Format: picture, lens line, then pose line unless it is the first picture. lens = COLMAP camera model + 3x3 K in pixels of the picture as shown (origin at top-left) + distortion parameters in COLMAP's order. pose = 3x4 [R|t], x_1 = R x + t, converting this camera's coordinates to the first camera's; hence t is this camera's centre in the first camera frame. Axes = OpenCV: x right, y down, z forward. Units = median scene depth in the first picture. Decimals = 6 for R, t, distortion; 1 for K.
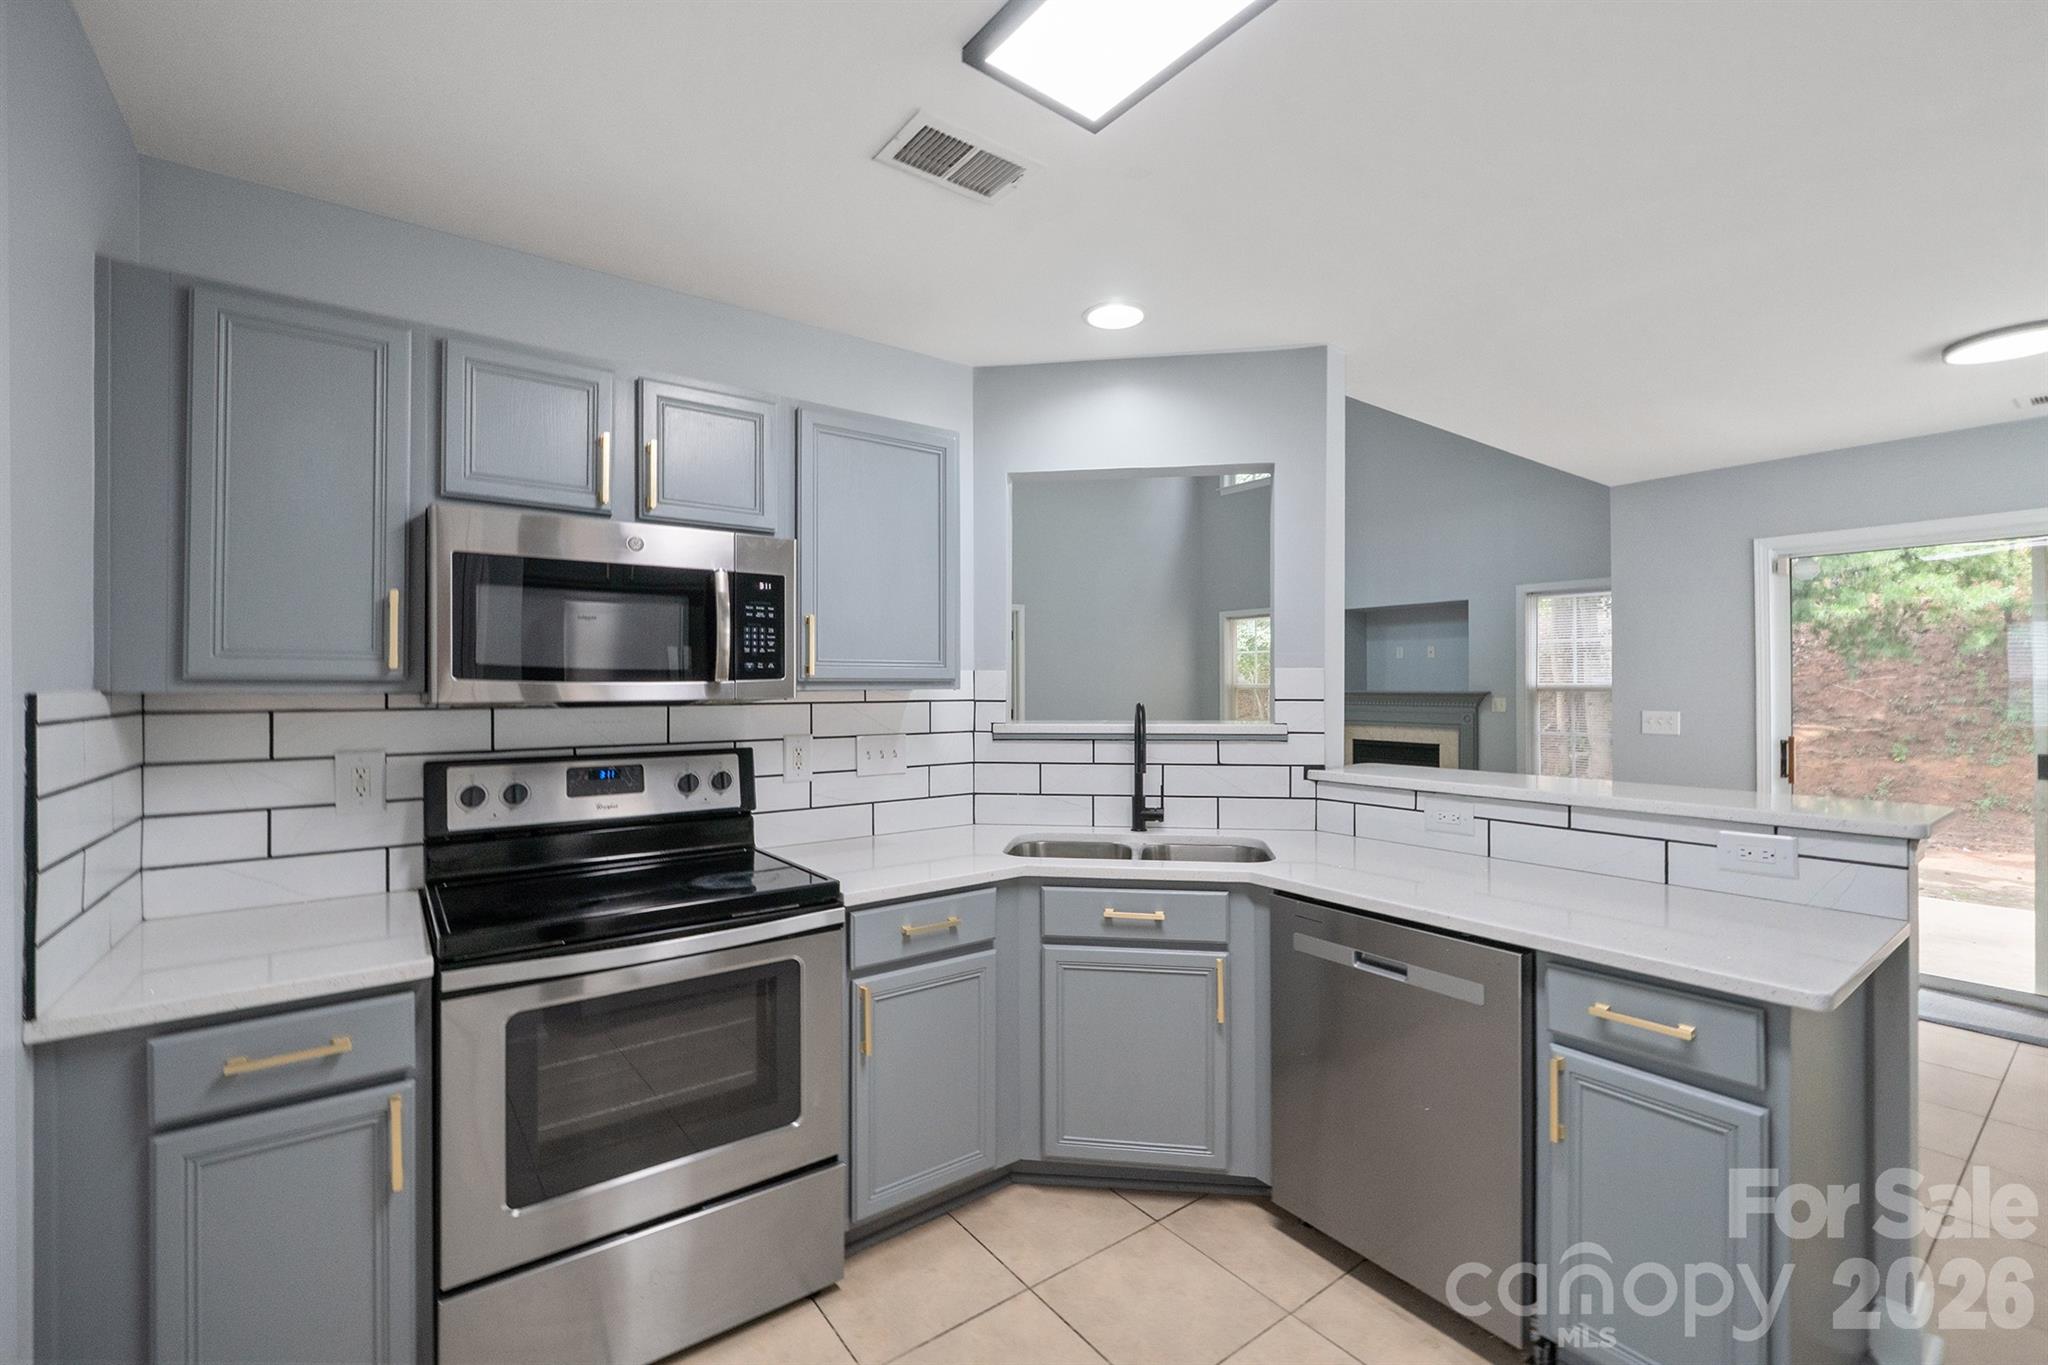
lens RADIAL K [[865.6, 0, 1029.6], [0, 865.6, 678.3], [0, 0, 1]] dist [-0.003236, -0.000517]
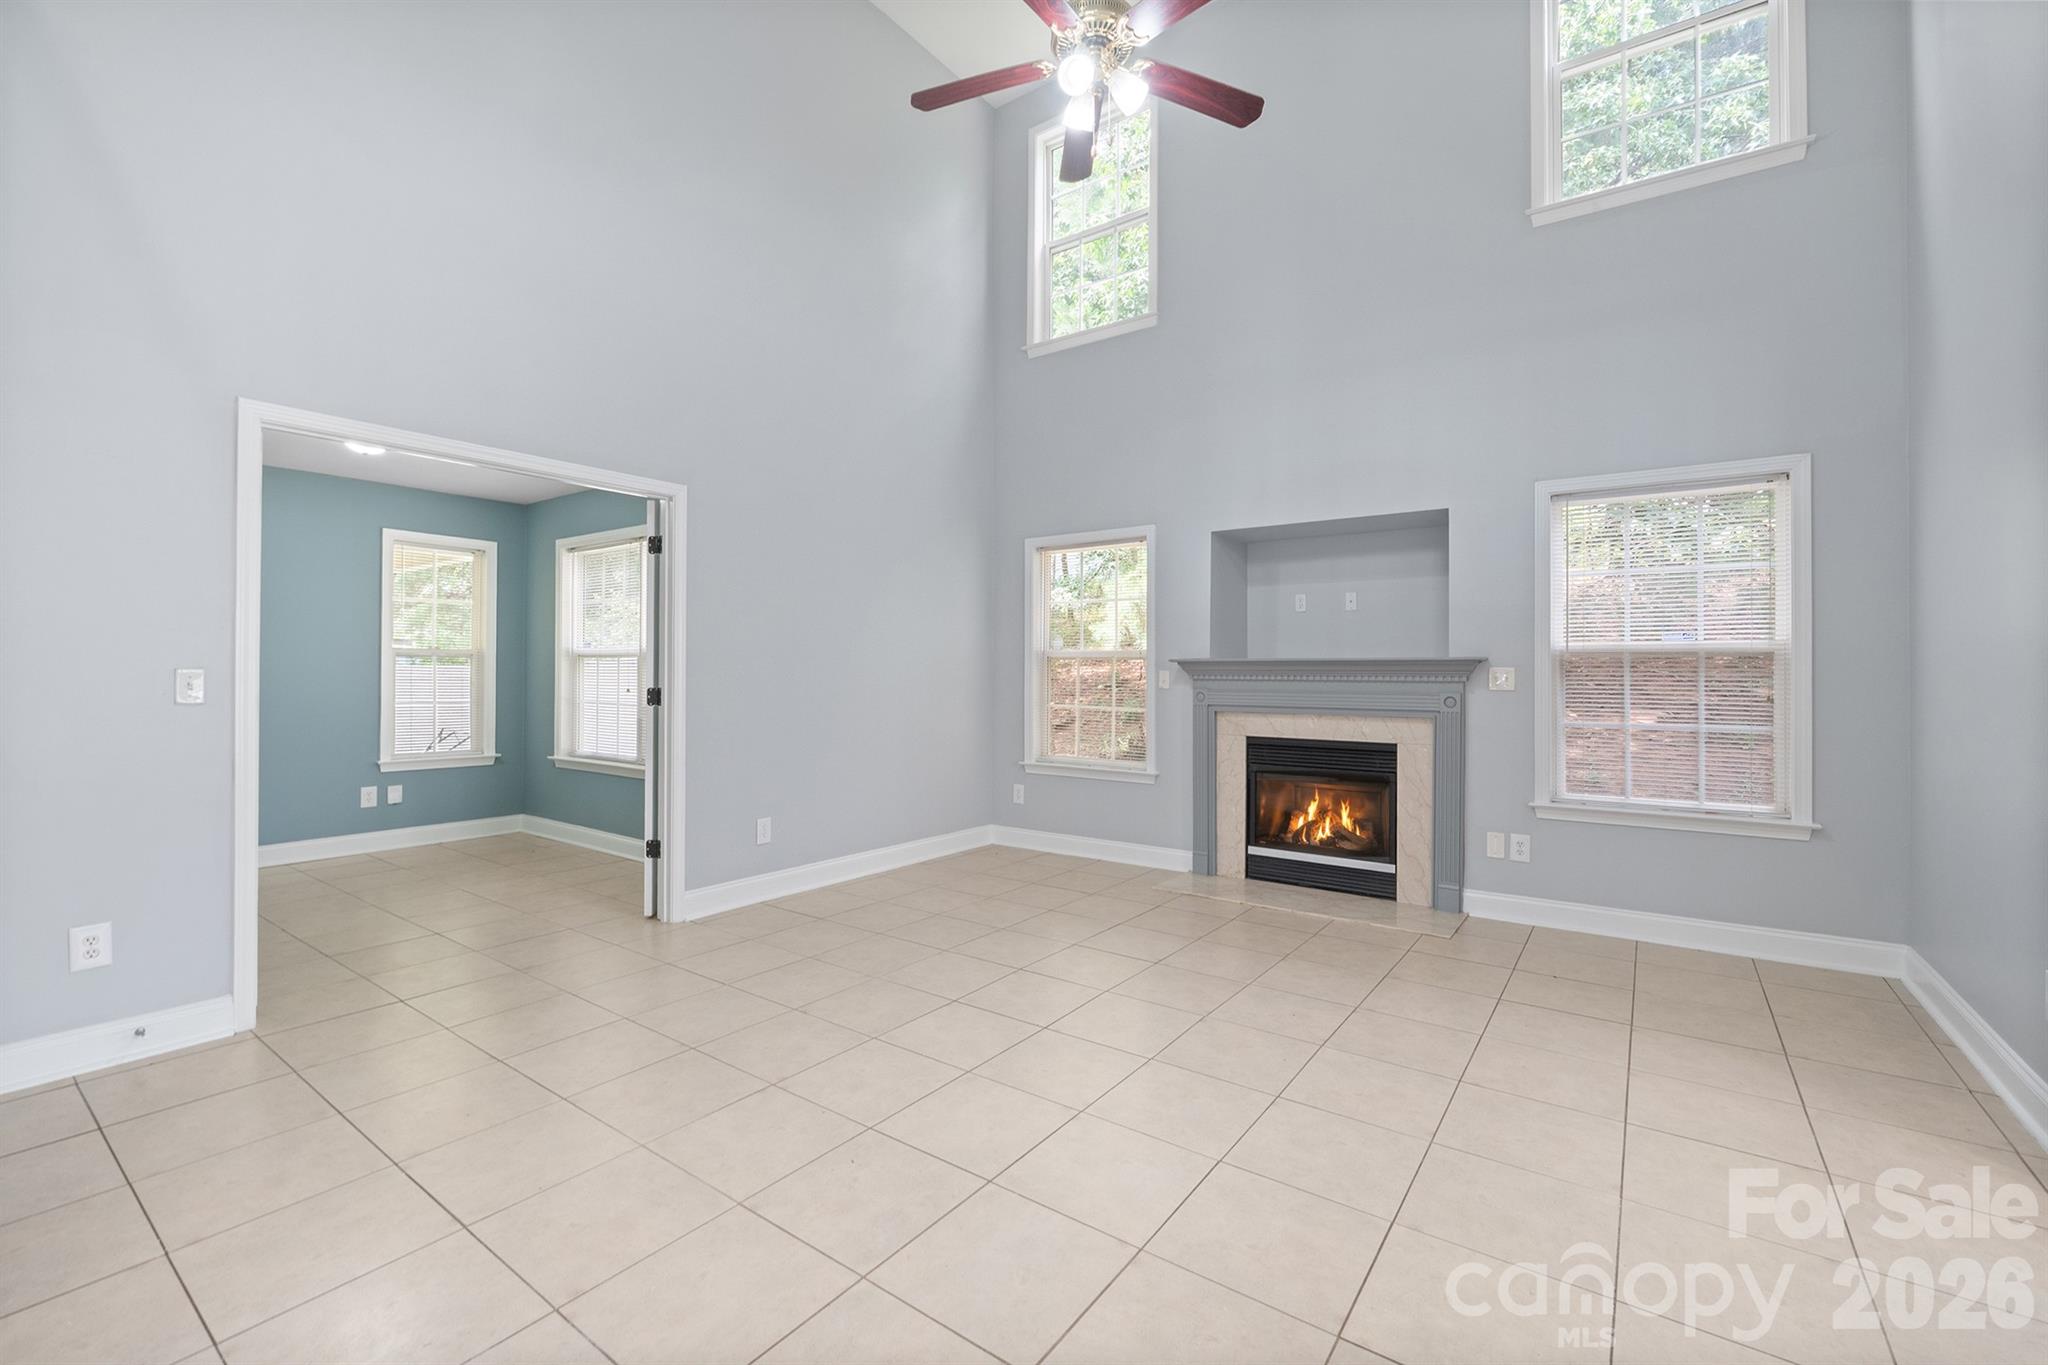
lens RADIAL K [[856.6, 0, 1025.3], [0, 856.6, 669.6], [0, 0, 1]] dist [-0.004575, -0.000681]
pose [[0.956123, 0.009576, 0.292810, 0.043114], [-0.010174, 0.999948, 0.000518, 0.026764], [-0.292790, -0.003474, 0.956171, 0.508743]]
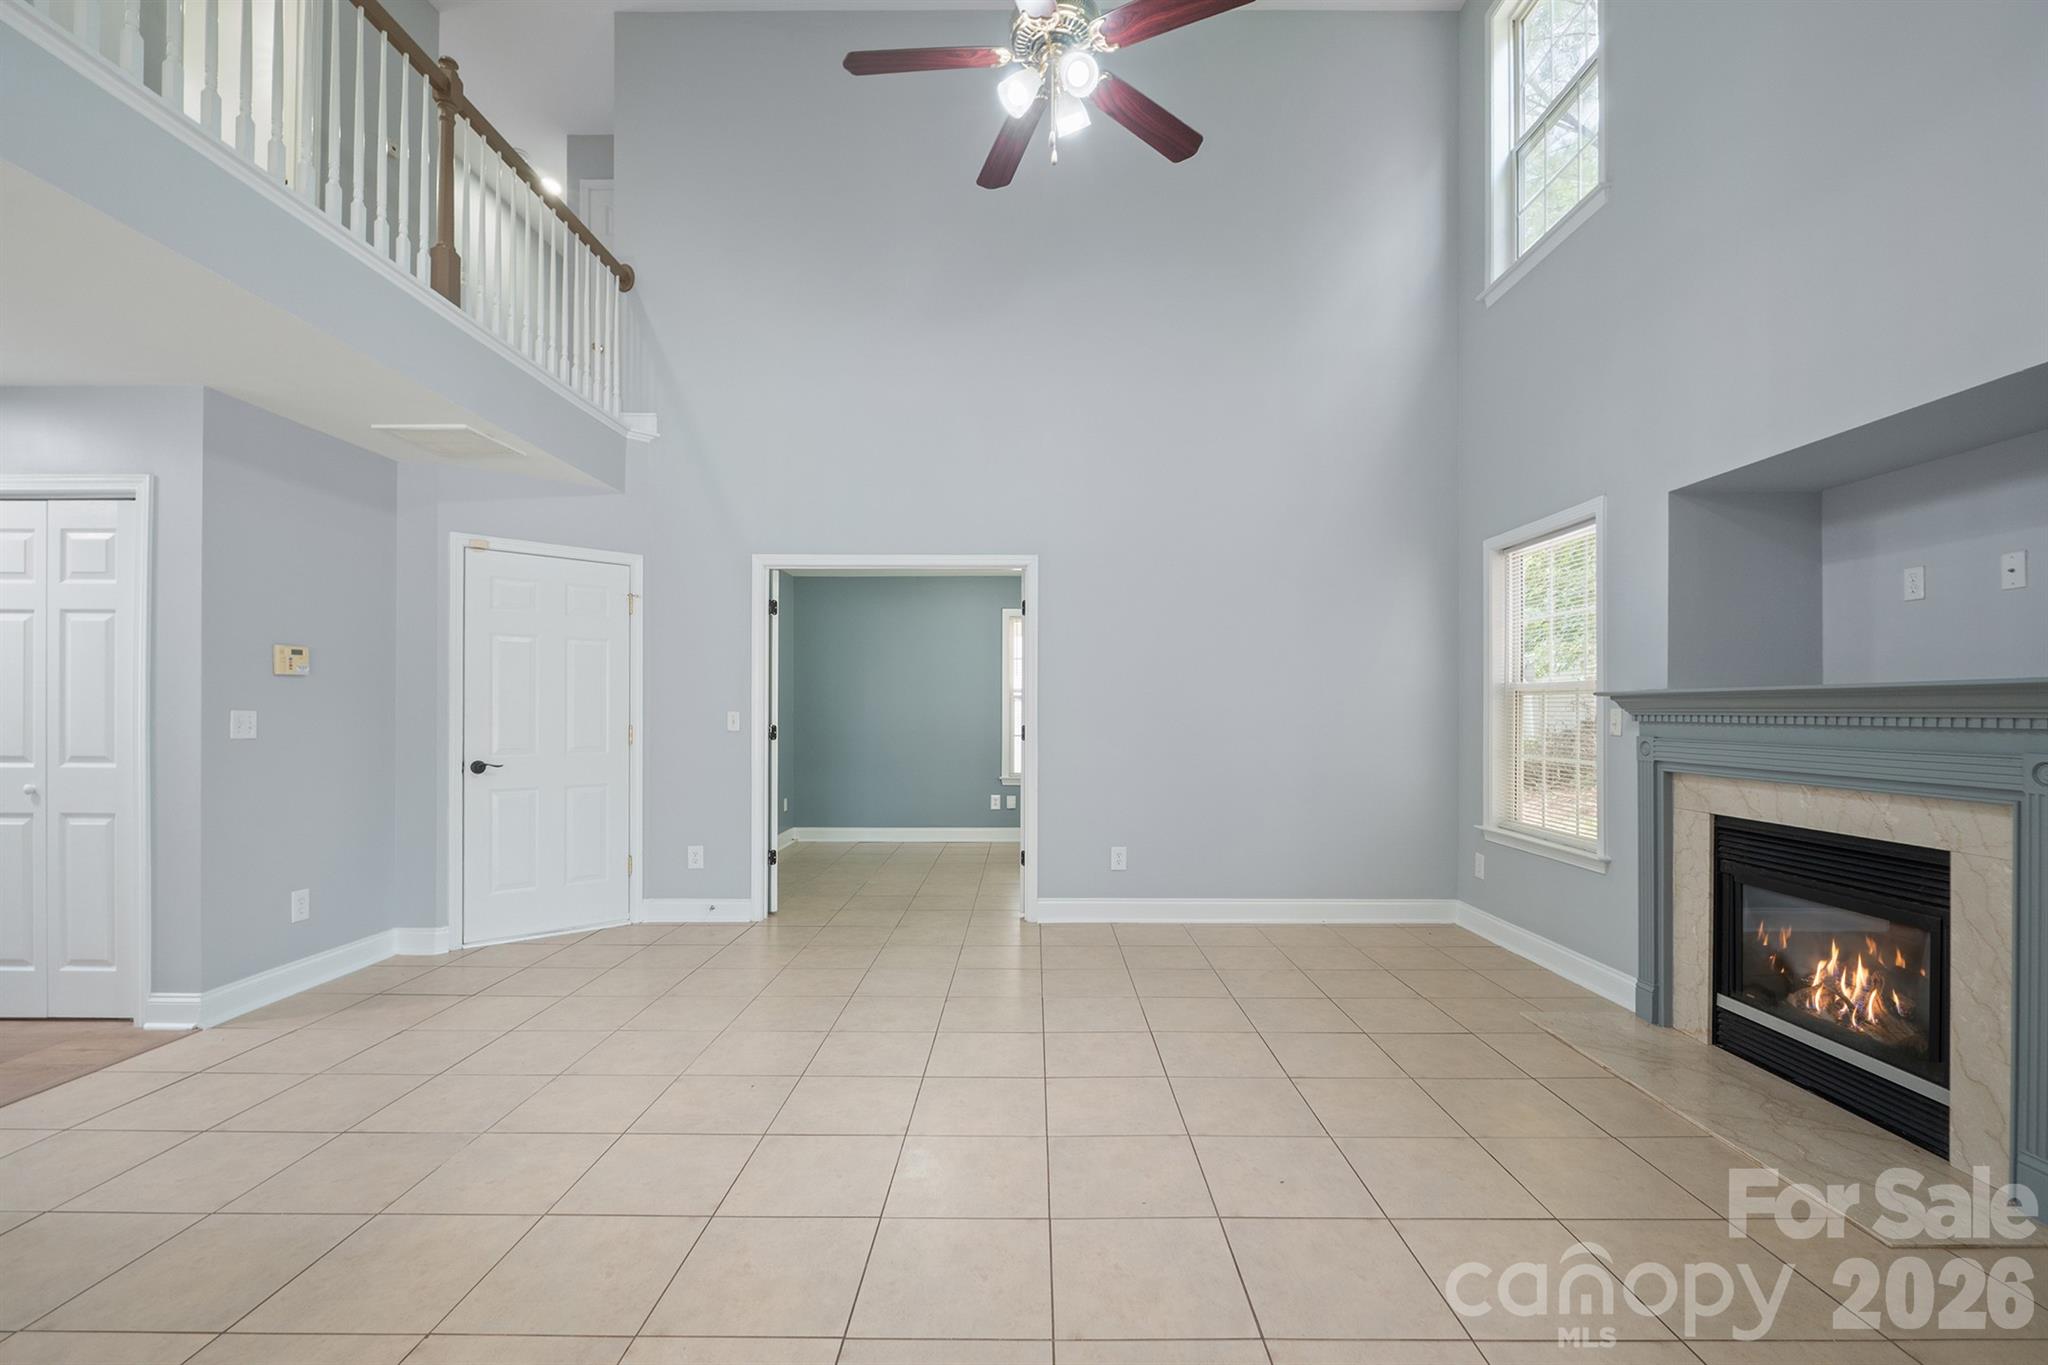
lens RADIAL K [[873.3, 0, 1029.8], [0, 873.3, 713.0], [0, 0, 1]] dist [-0.003596, -0.000806]
pose [[0.801318, 0.007307, -0.598194, 0.406708], [-0.000987, 0.999940, 0.010893, 0.024031], [0.598237, -0.008139, 0.801278, 0.566762]]
